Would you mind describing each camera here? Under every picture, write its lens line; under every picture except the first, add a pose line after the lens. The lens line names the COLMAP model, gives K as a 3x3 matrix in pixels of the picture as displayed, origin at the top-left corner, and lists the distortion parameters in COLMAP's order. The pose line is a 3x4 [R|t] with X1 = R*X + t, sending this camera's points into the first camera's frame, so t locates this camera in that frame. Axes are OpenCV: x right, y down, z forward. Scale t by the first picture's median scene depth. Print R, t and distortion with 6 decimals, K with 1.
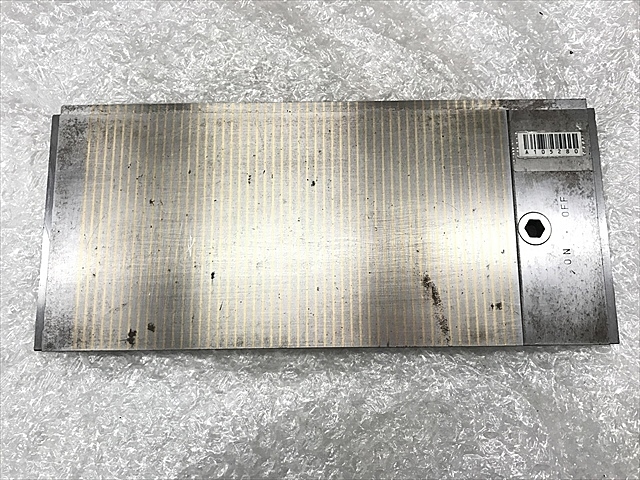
lens RADIAL K [[548.0, 0, 320.0], [0, 548.0, 240.0], [0, 0, 1]] dist [-0.000188, -0.024424]
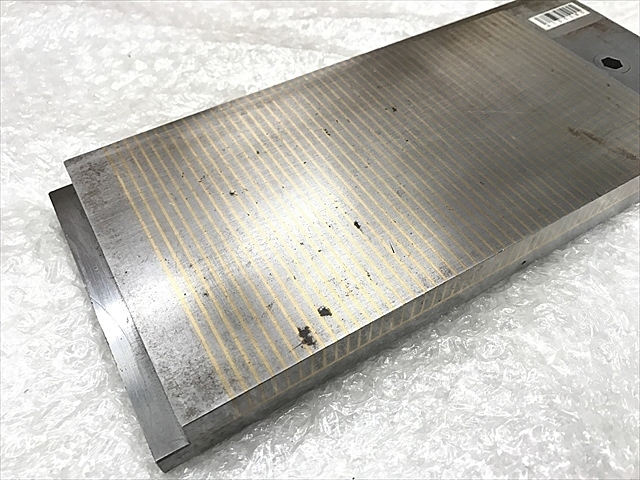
lens RADIAL K [[548.0, 0, 320.0], [0, 548.0, 240.0], [0, 0, 1]] dist [-0.000188, -0.024424]
pose [[0.860707, -0.396829, 0.318920, -0.460990], [0.502077, 0.765334, -0.402719, 0.335235], [-0.084269, 0.506746, 0.857967, 0.376708]]
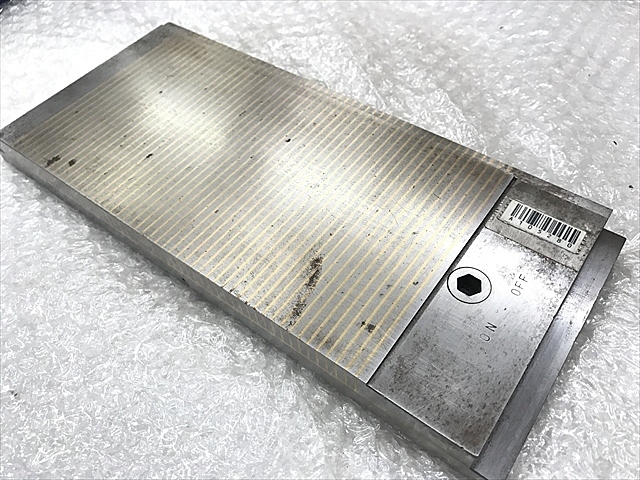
lens RADIAL K [[548.0, 0, 320.0], [0, 548.0, 240.0], [0, 0, 1]] dist [-0.000188, -0.024424]
pose [[0.794556, 0.459863, -0.396492, 0.494394], [-0.587298, 0.747829, -0.309570, 0.294126], [0.154149, 0.478829, 0.864269, 0.251955]]
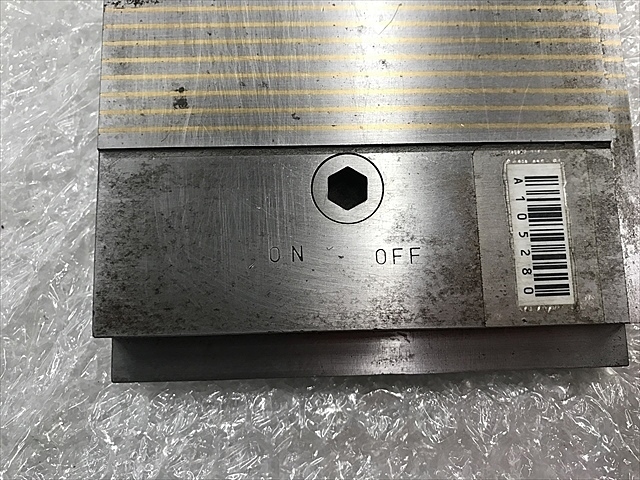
lens RADIAL K [[548.0, 0, 320.0], [0, 548.0, 240.0], [0, 0, 1]] dist [-0.000188, -0.024424]
pose [[0.010182, 0.985799, -0.167619, 0.502581], [-0.987543, 0.036236, 0.153118, -0.066231], [0.157017, 0.163972, 0.973888, 0.543182]]
